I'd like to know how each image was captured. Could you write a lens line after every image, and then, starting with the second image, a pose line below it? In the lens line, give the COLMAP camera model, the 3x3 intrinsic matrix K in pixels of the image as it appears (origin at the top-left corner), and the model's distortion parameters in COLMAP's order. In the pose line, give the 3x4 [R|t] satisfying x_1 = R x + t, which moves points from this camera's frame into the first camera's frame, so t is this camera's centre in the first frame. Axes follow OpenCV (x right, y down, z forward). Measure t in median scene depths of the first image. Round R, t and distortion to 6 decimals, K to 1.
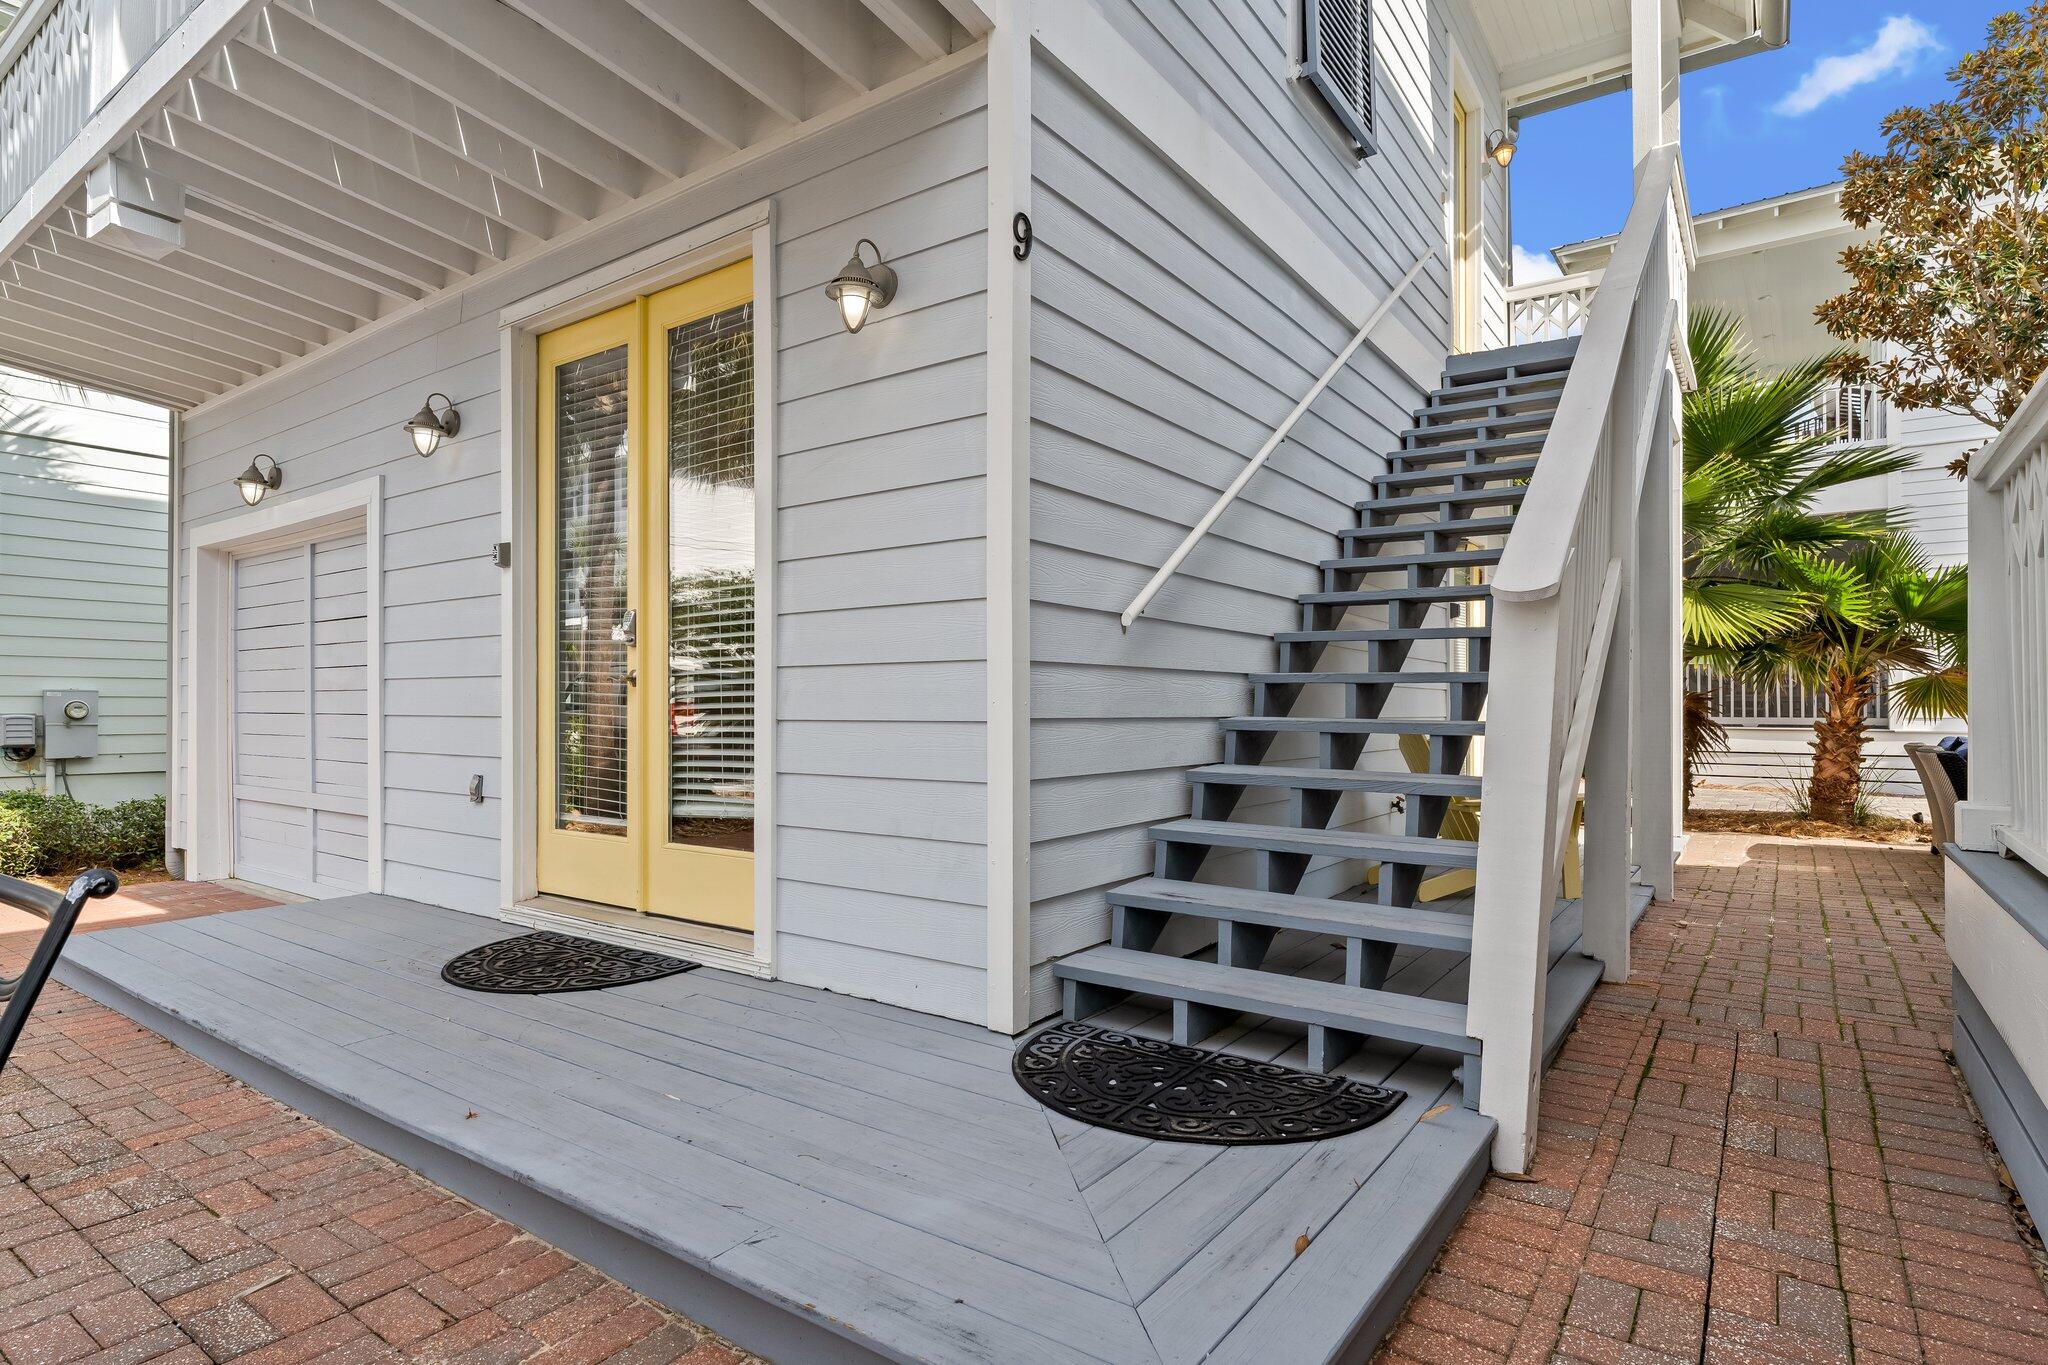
lens RADIAL K [[1090.6, 0, 1008.0], [0, 1090.6, 687.4], [0, 0, 1]] dist [0.006929, -0.005073]
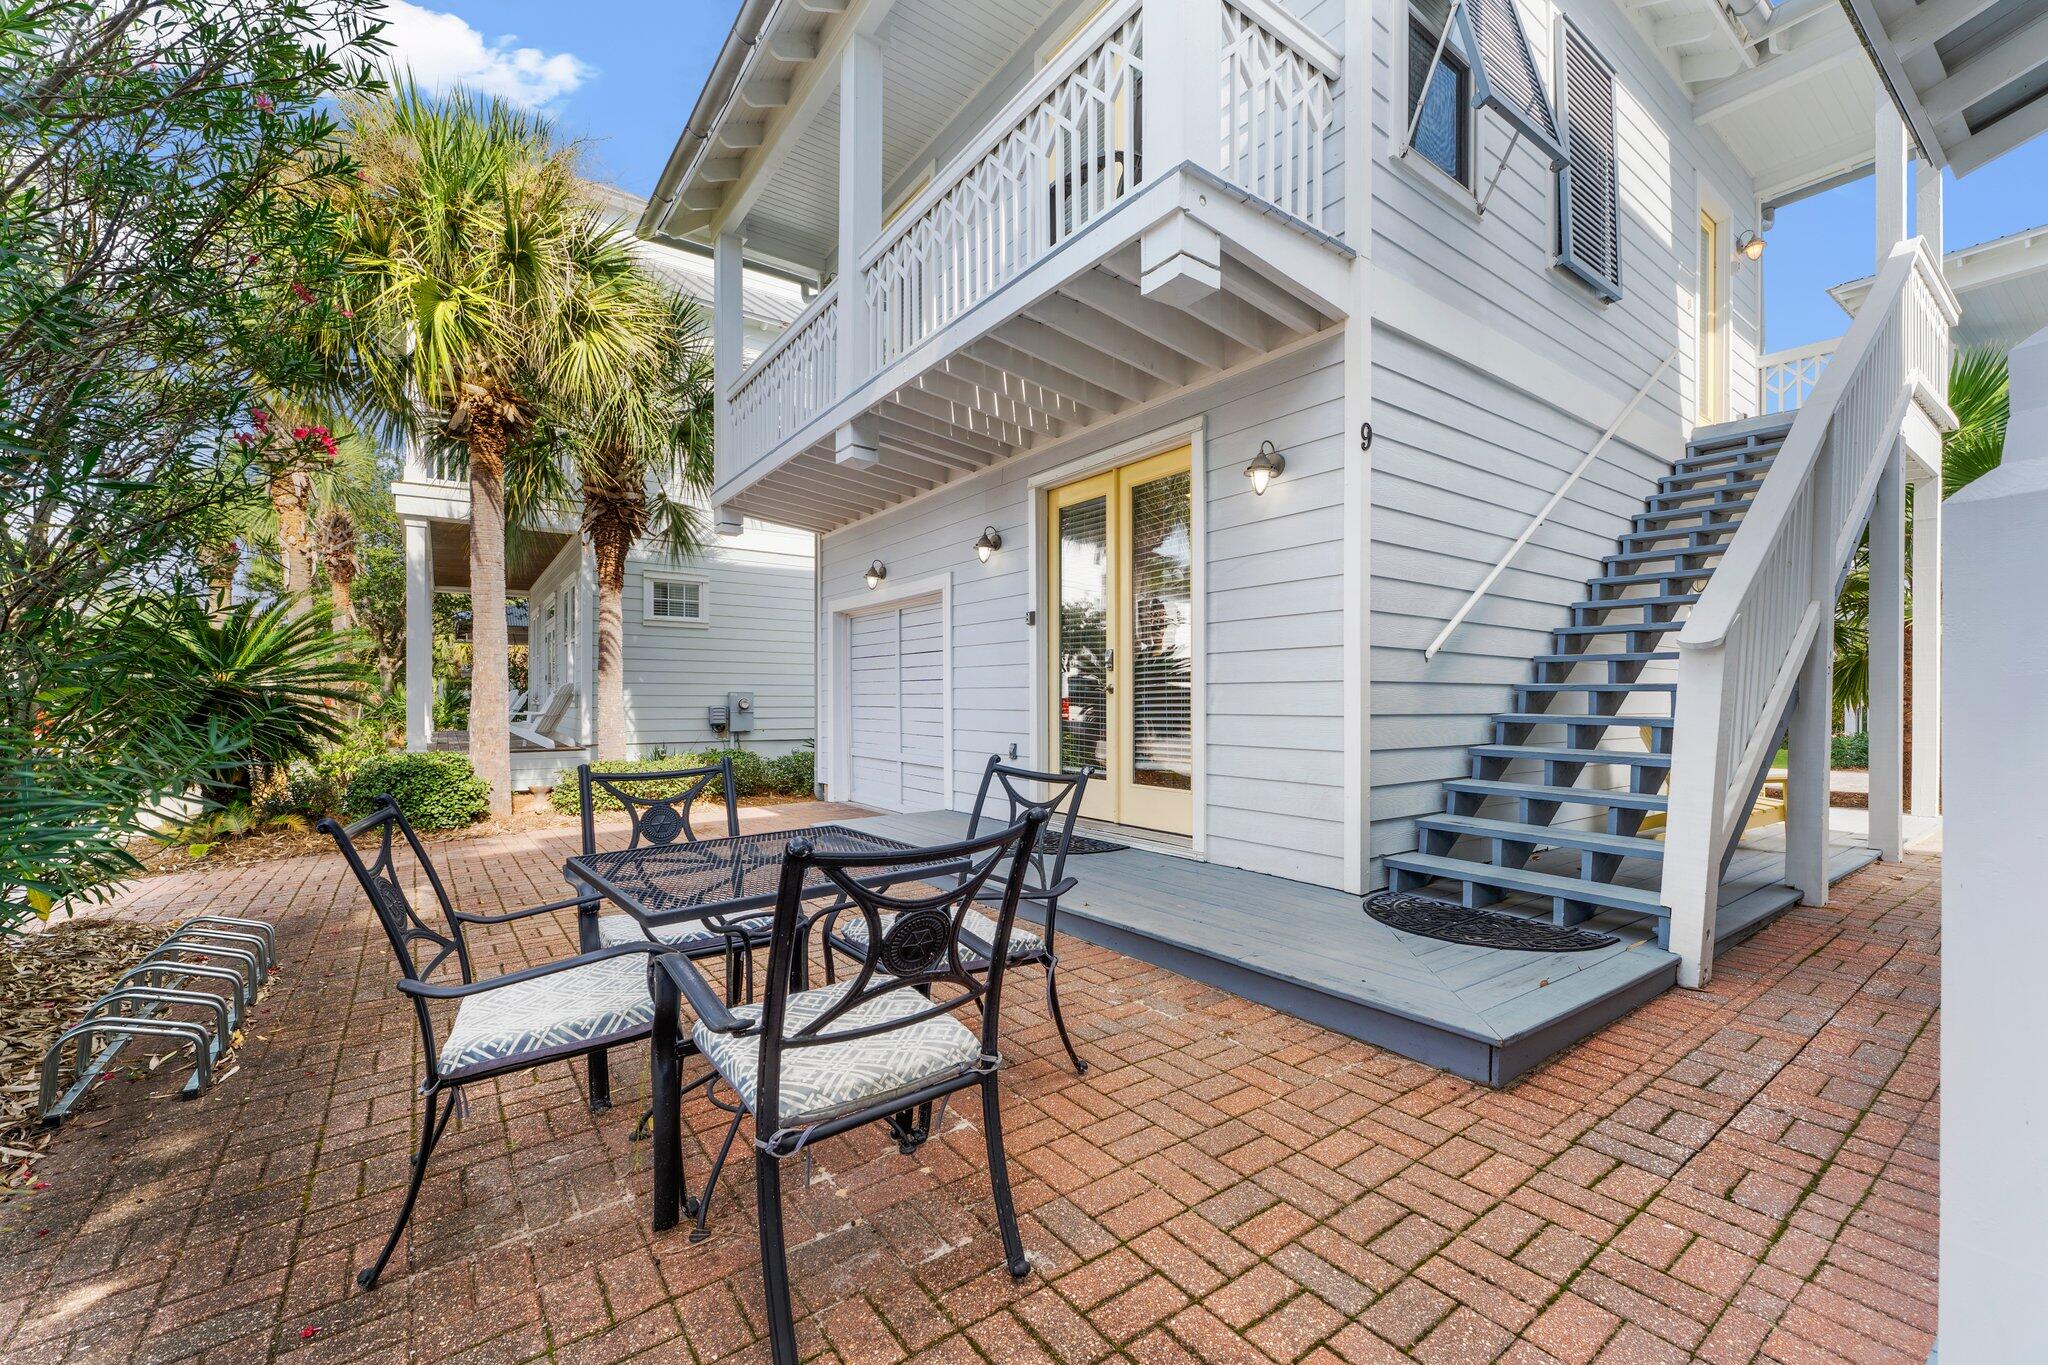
lens RADIAL K [[823.6, 0, 1018.9], [0, 823.6, 697.1], [0, 0, 1]] dist [-0.001514, -0.000158]
pose [[0.948180, 0.000877, -0.317734, -0.077614], [0.003210, 0.999919, 0.012340, -0.014258], [0.317719, -0.012720, 0.948100, -0.343975]]
